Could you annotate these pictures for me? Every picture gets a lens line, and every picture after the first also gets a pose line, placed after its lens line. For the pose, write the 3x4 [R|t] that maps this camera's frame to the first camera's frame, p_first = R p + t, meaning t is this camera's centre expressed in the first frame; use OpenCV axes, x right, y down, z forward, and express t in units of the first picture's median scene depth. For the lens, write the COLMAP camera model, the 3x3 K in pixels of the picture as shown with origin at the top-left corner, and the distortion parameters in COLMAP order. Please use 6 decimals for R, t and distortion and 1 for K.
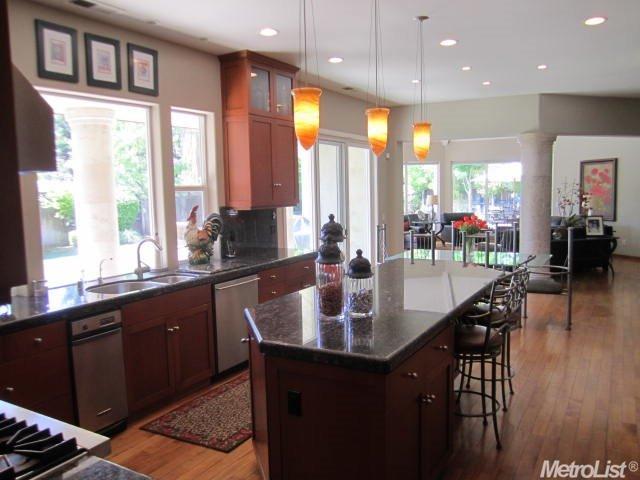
lens RADIAL K [[525.5, 0, 320.2], [0, 525.5, 239.5], [0, 0, 1]] dist [-0.082121, 0.041258]
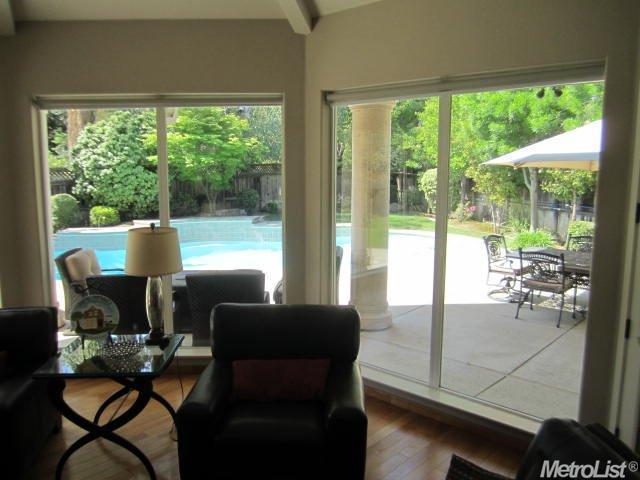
lens RADIAL K [[525.5, 0, 320.0], [0, 525.5, 244.7], [0, 0, 1]] dist [-0.082121, 0.041258]
pose [[0.977894, 0.053463, -0.202151, 0.336134], [-0.043034, 0.997523, 0.055640, -0.094885], [0.204625, -0.045711, 0.977773, 0.804871]]
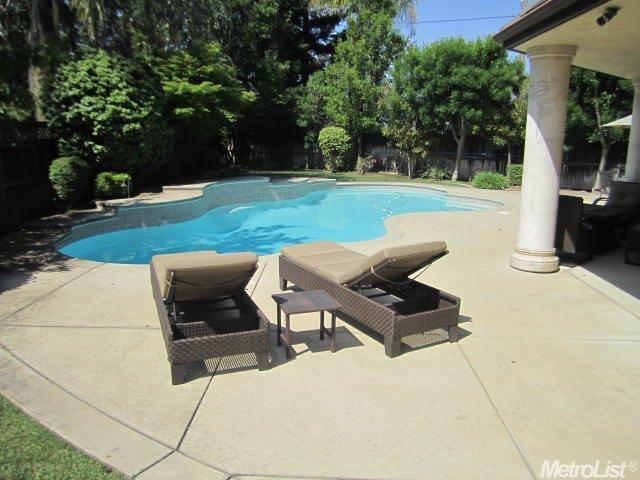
lens RADIAL K [[525.5, 0, 319.1], [0, 525.5, 241.8], [0, 0, 1]] dist [-0.082121, 0.041258]
pose [[0.878528, -0.072011, 0.472232, -0.384215], [0.021764, 0.993580, 0.111022, -0.070636], [-0.477195, -0.087258, 0.874455, 0.863336]]
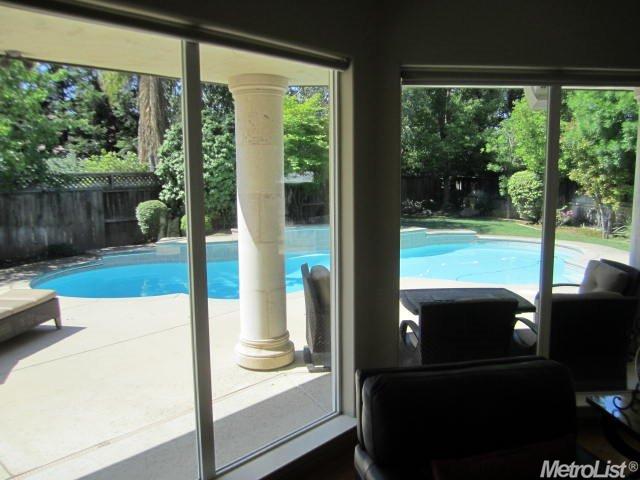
lens RADIAL K [[525.5, 0, 320.3], [0, 525.5, 246.9], [0, 0, 1]] dist [-0.082121, 0.041258]
pose [[0.979515, 0.043098, -0.196705, 0.123172], [-0.034031, 0.998207, 0.049247, -0.089406], [0.198475, -0.041544, 0.979225, 0.833516]]
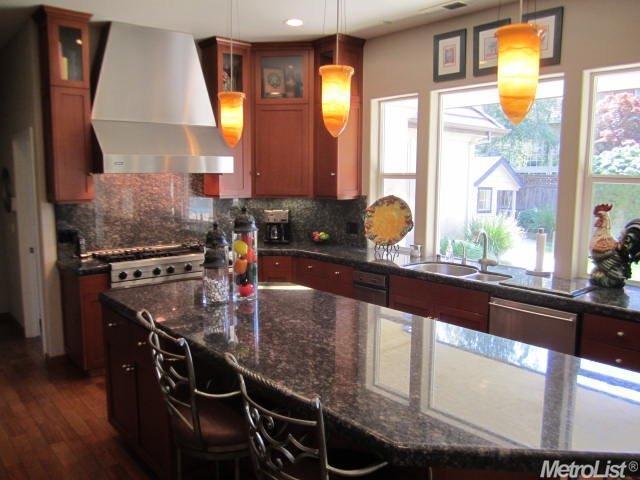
lens RADIAL K [[525.5, 0, 316.9], [0, 525.5, 246.3], [0, 0, 1]] dist [-0.082121, 0.041258]
pose [[-0.323465, 0.149756, -0.934314, 0.191596], [-0.084981, 0.978809, 0.186308, -0.035836], [0.942416, 0.139663, -0.303884, 0.293814]]
